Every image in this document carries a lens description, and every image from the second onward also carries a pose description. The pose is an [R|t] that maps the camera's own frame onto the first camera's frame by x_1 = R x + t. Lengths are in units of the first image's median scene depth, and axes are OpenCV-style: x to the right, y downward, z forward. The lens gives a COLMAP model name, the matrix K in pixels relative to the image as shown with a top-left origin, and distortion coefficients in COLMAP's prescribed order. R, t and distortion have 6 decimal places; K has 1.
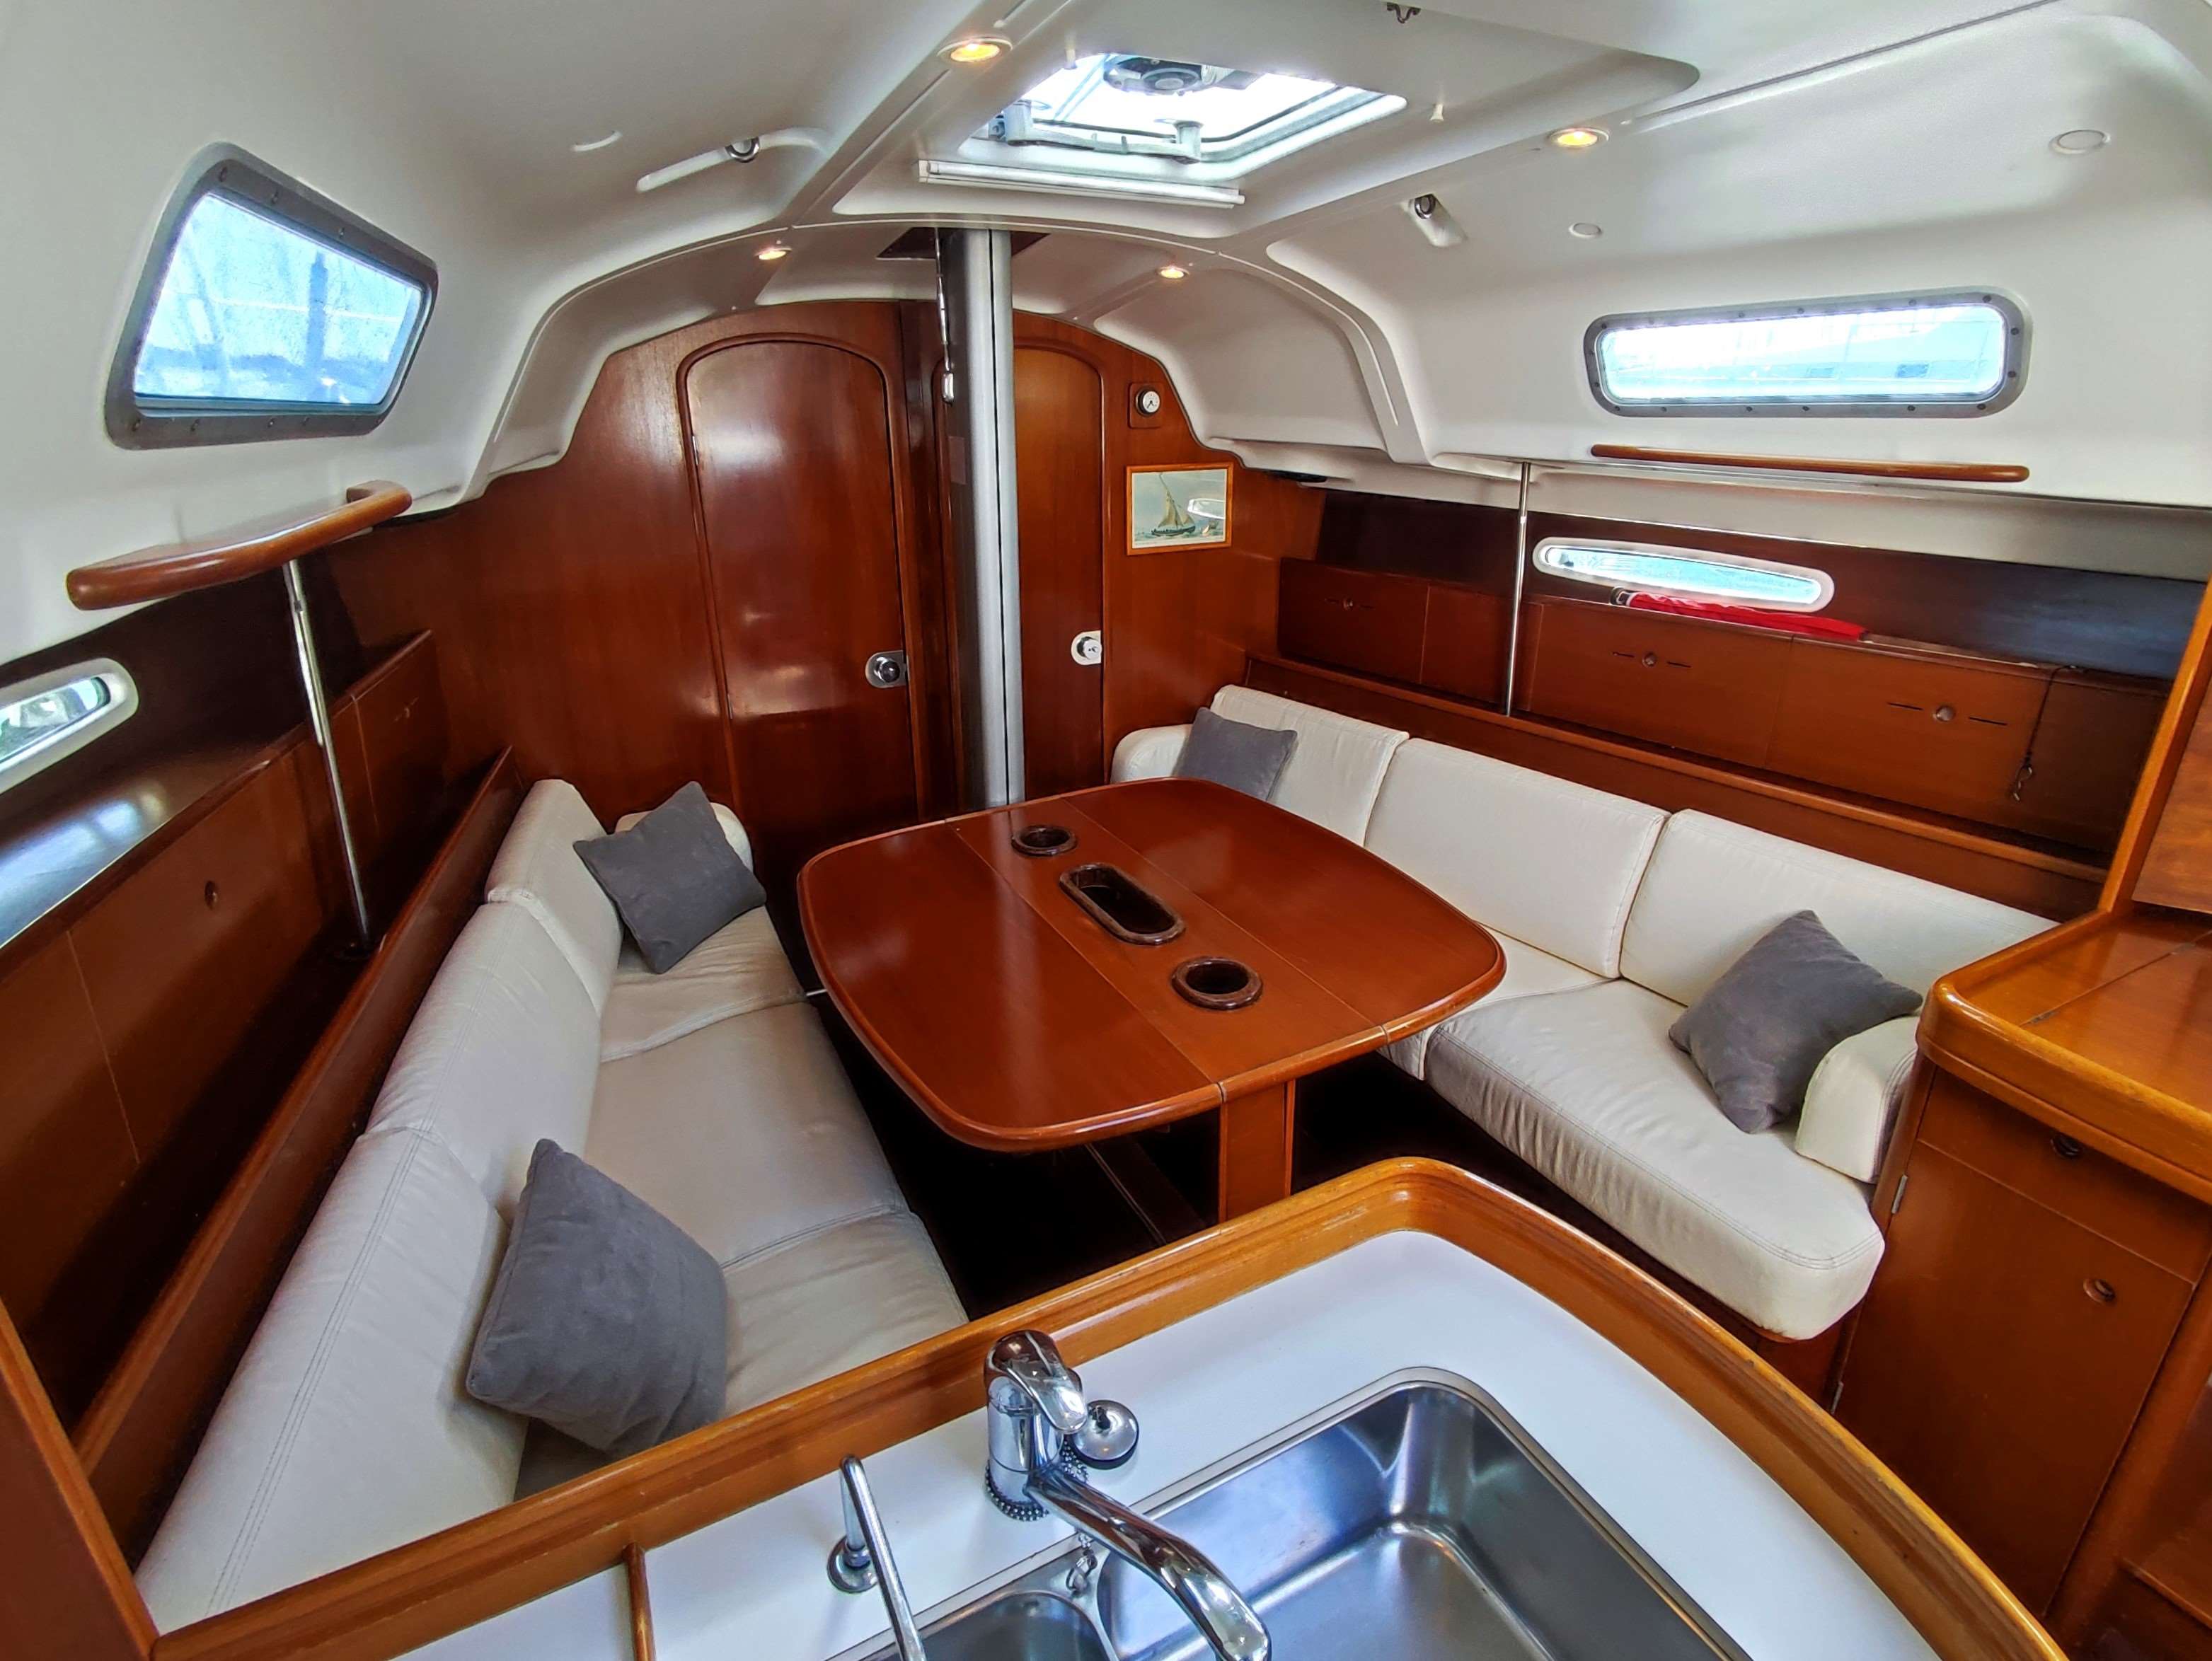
lens RADIAL K [[1043.2, 0, 1106.0], [0, 1043.2, 830.5], [0, 0, 1]] dist [-0.011138, 0.009741]
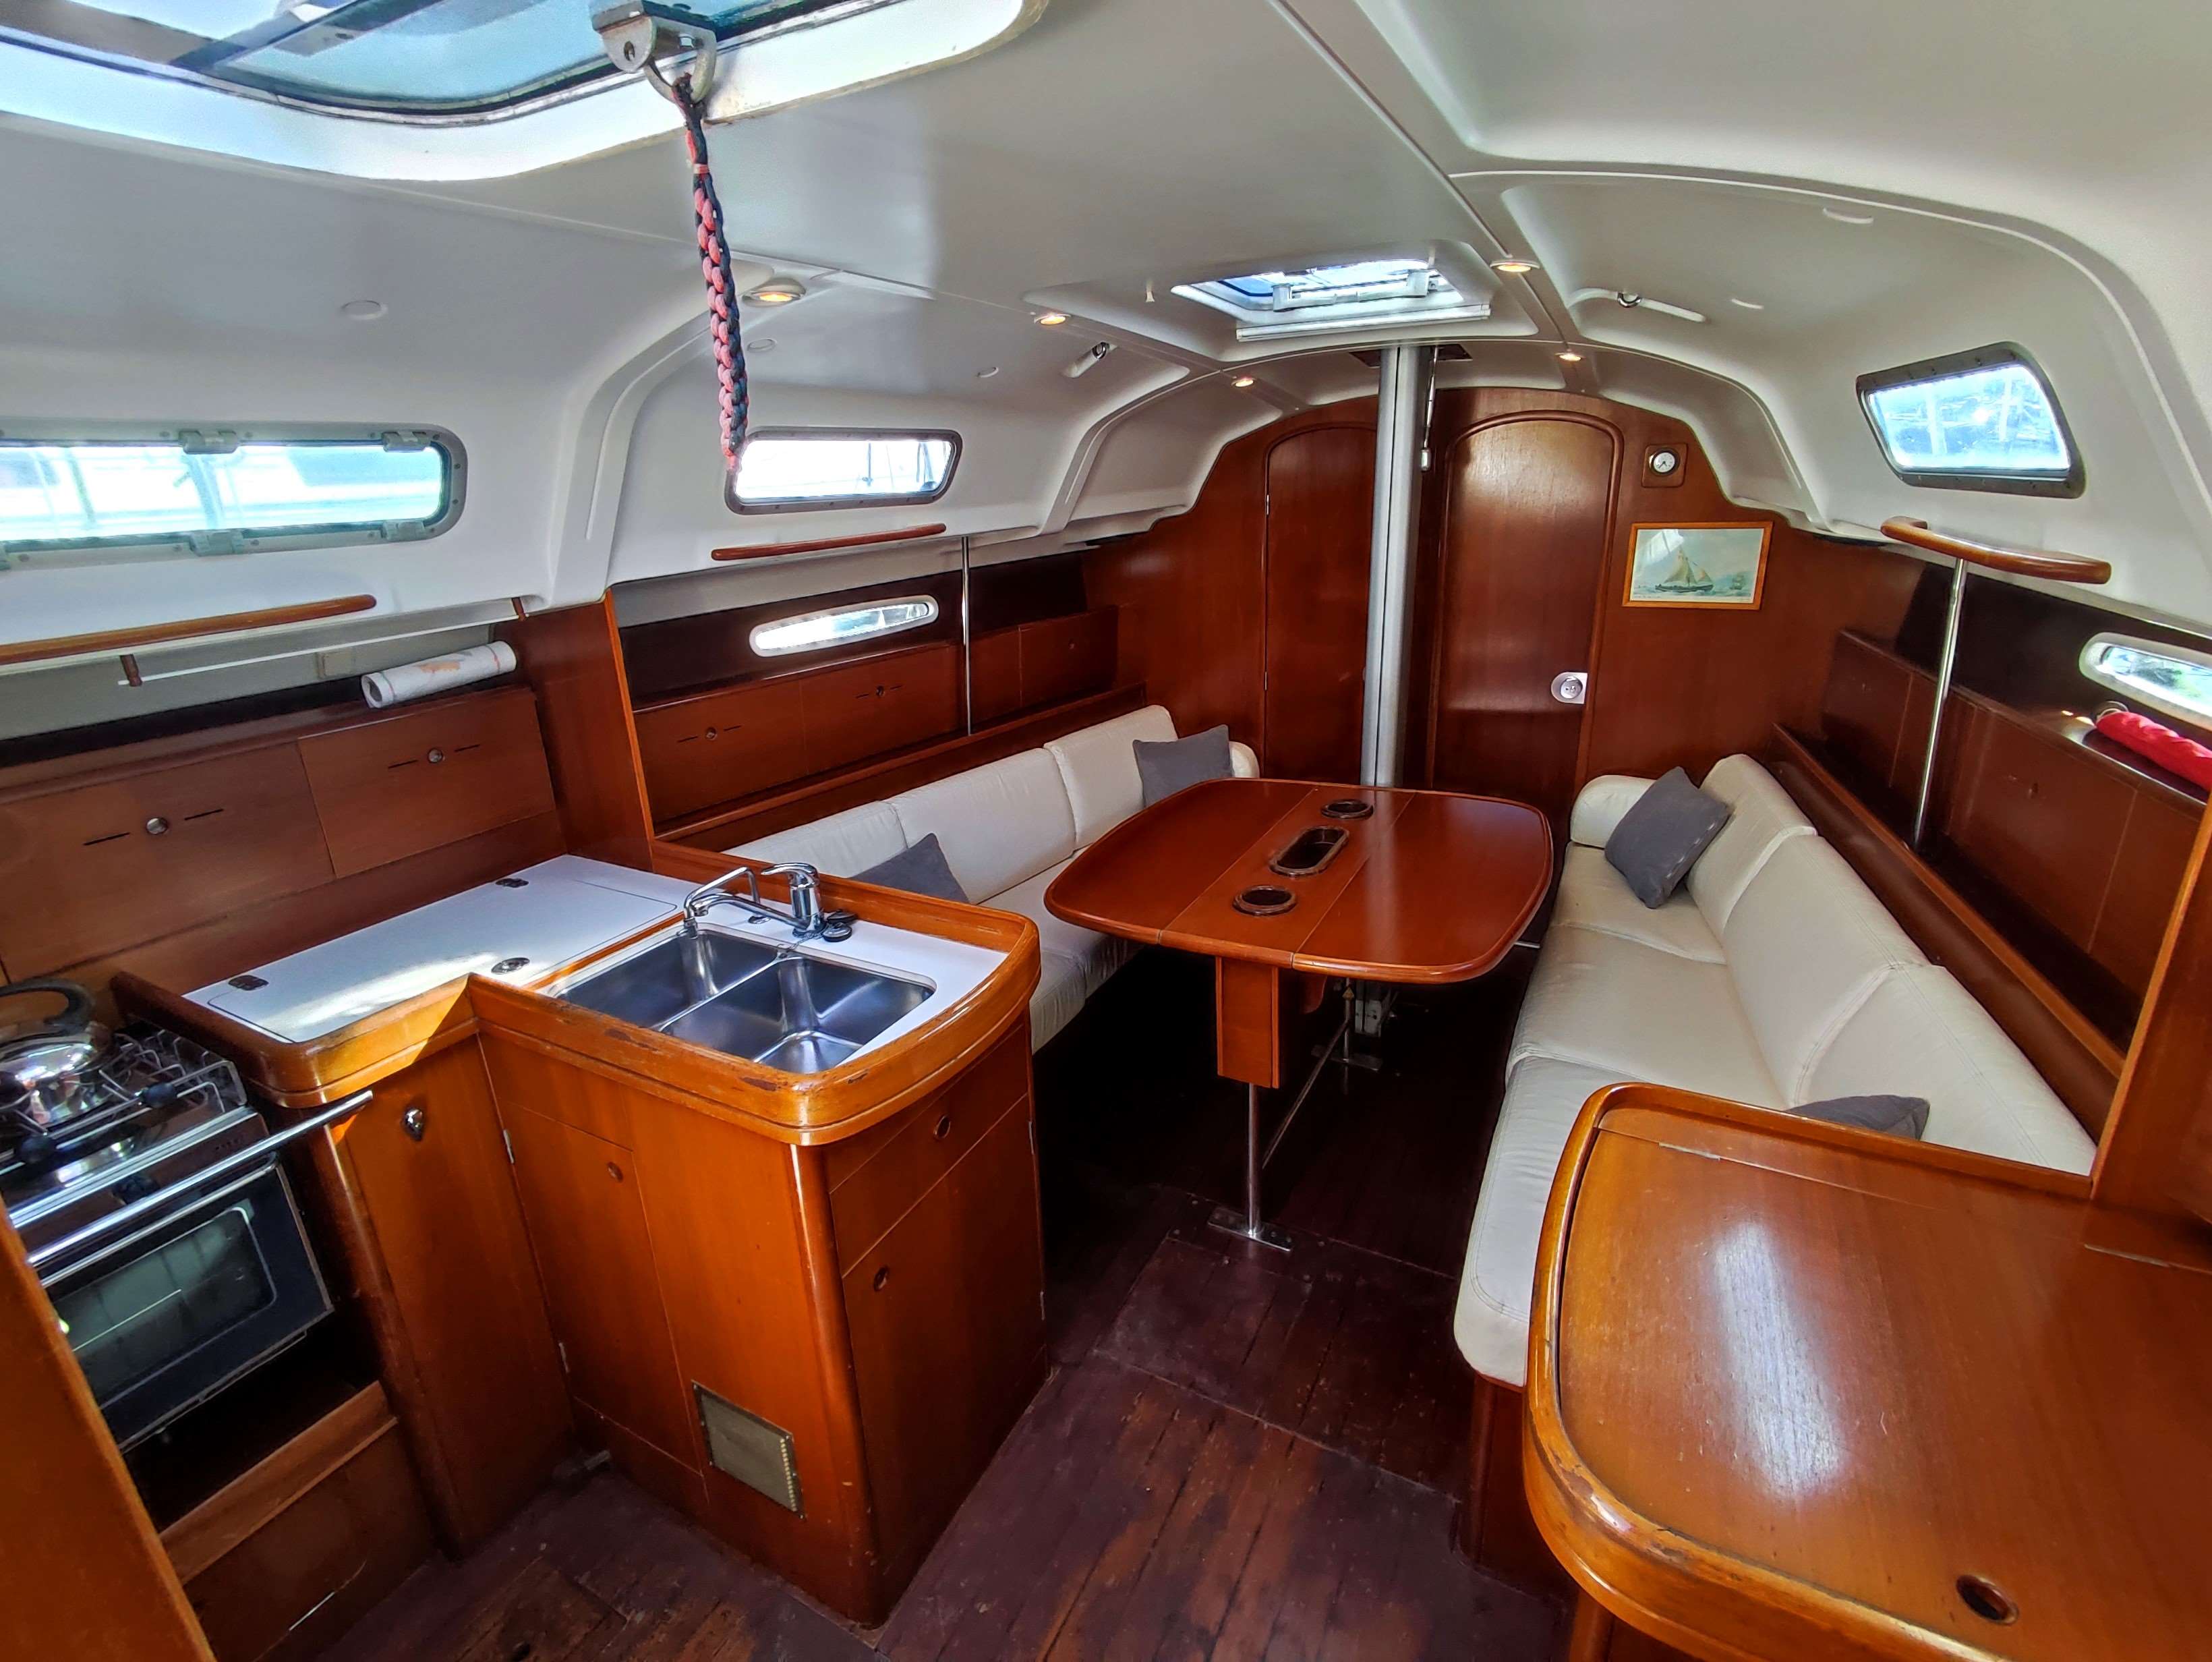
lens RADIAL K [[1035.7, 0, 1111.8], [0, 1035.7, 804.8], [0, 0, 1]] dist [-0.004500, -0.000967]
pose [[0.570149, 0.247239, -0.783456, 0.604460], [-0.284123, 0.954136, 0.094335, -0.025517], [0.770846, 0.168813, 0.614246, -0.003722]]
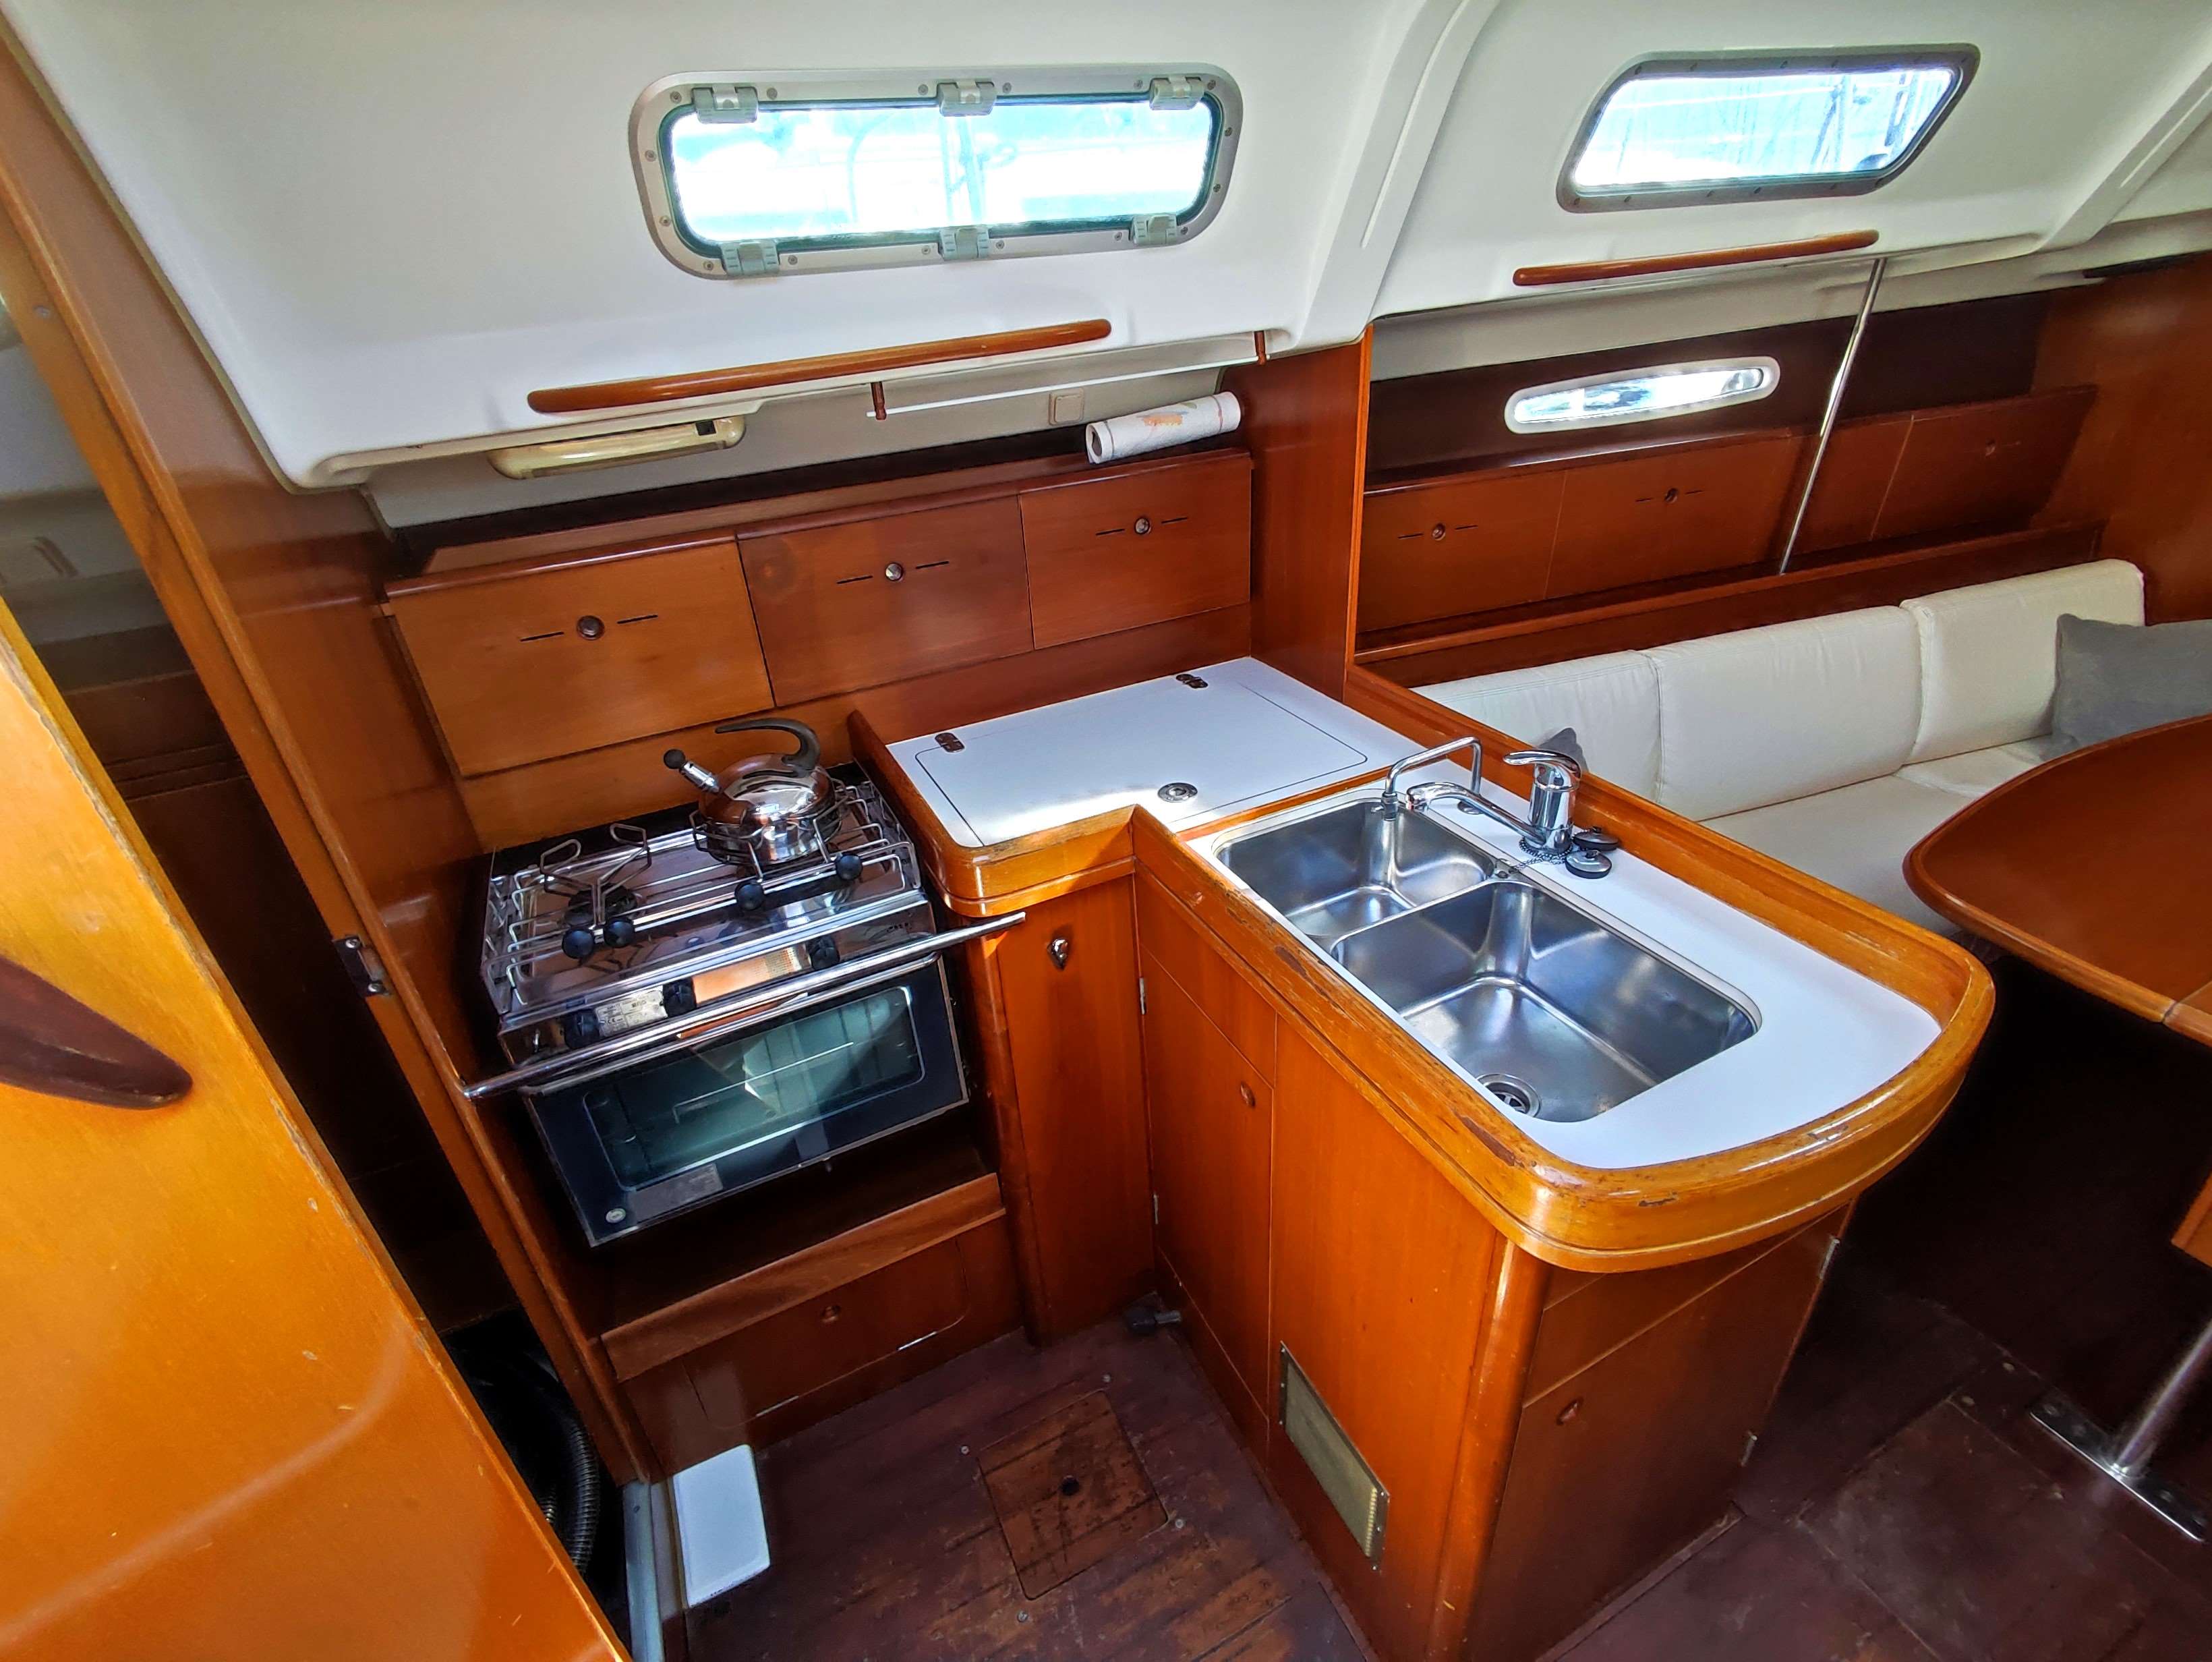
lens RADIAL K [[1043.5, 0, 1106.0], [0, 1043.5, 831.0], [0, 0, 1]] dist [-0.011138, 0.009741]
pose [[-0.014595, 0.495756, -0.868339, 0.411674], [-0.318049, 0.821026, 0.474089, 0.001567], [0.947962, 0.283094, 0.145692, 0.008163]]
